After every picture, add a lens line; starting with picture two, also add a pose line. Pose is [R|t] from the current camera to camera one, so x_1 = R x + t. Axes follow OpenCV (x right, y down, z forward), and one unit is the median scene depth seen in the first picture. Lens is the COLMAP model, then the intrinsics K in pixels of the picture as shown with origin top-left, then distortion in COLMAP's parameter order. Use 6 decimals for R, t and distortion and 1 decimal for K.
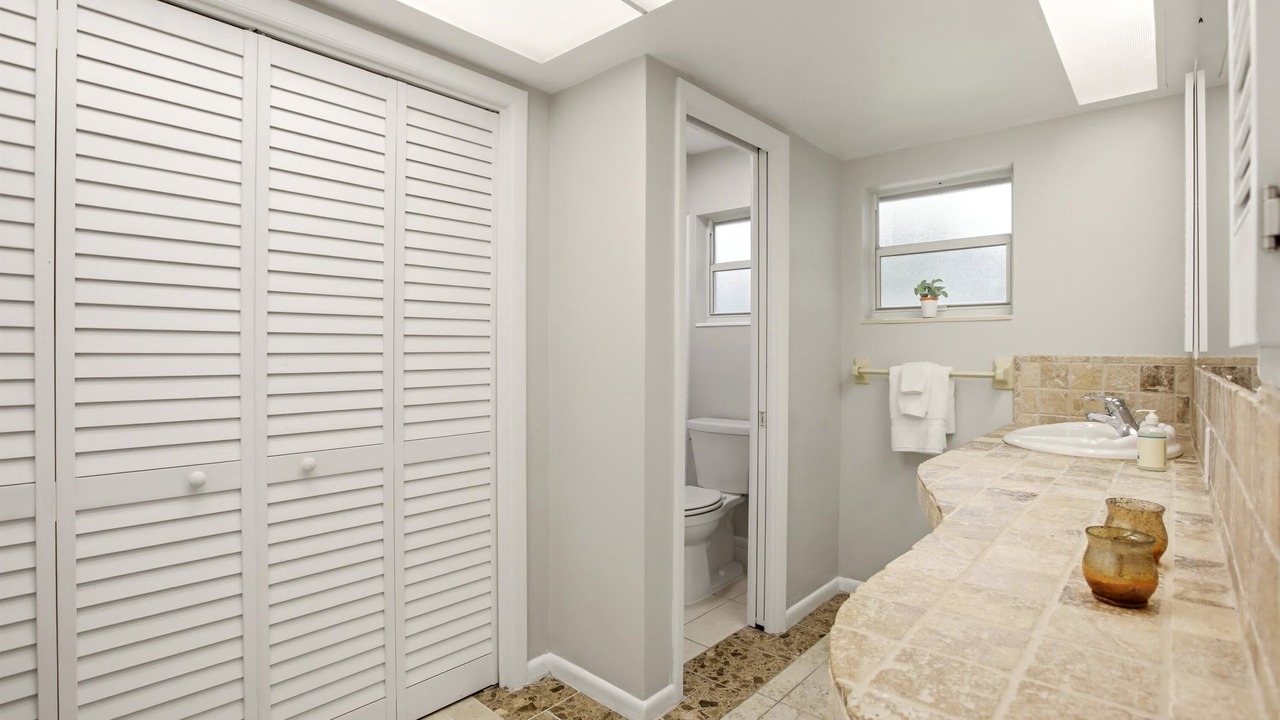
lens RADIAL K [[626.6, 0, 641.3], [0, 626.6, 361.0], [0, 0, 1]] dist [-0.017183, 0.003111]
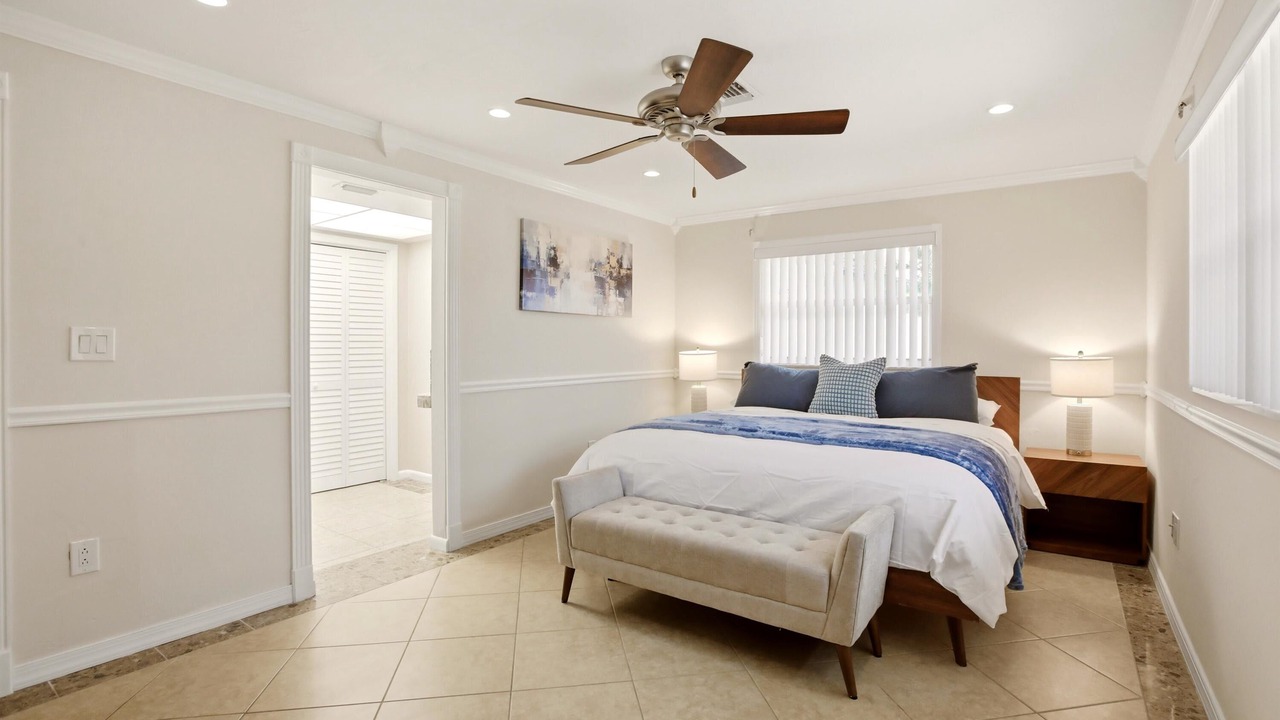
lens RADIAL K [[626.6, 0, 644.9], [0, 626.6, 354.0], [0, 0, 1]] dist [-0.017183, 0.003111]
pose [[0.990174, 0.002345, 0.139823, 0.302658], [-0.003333, 0.999971, 0.006835, -0.004426], [-0.139803, -0.007234, 0.990153, -1.097049]]
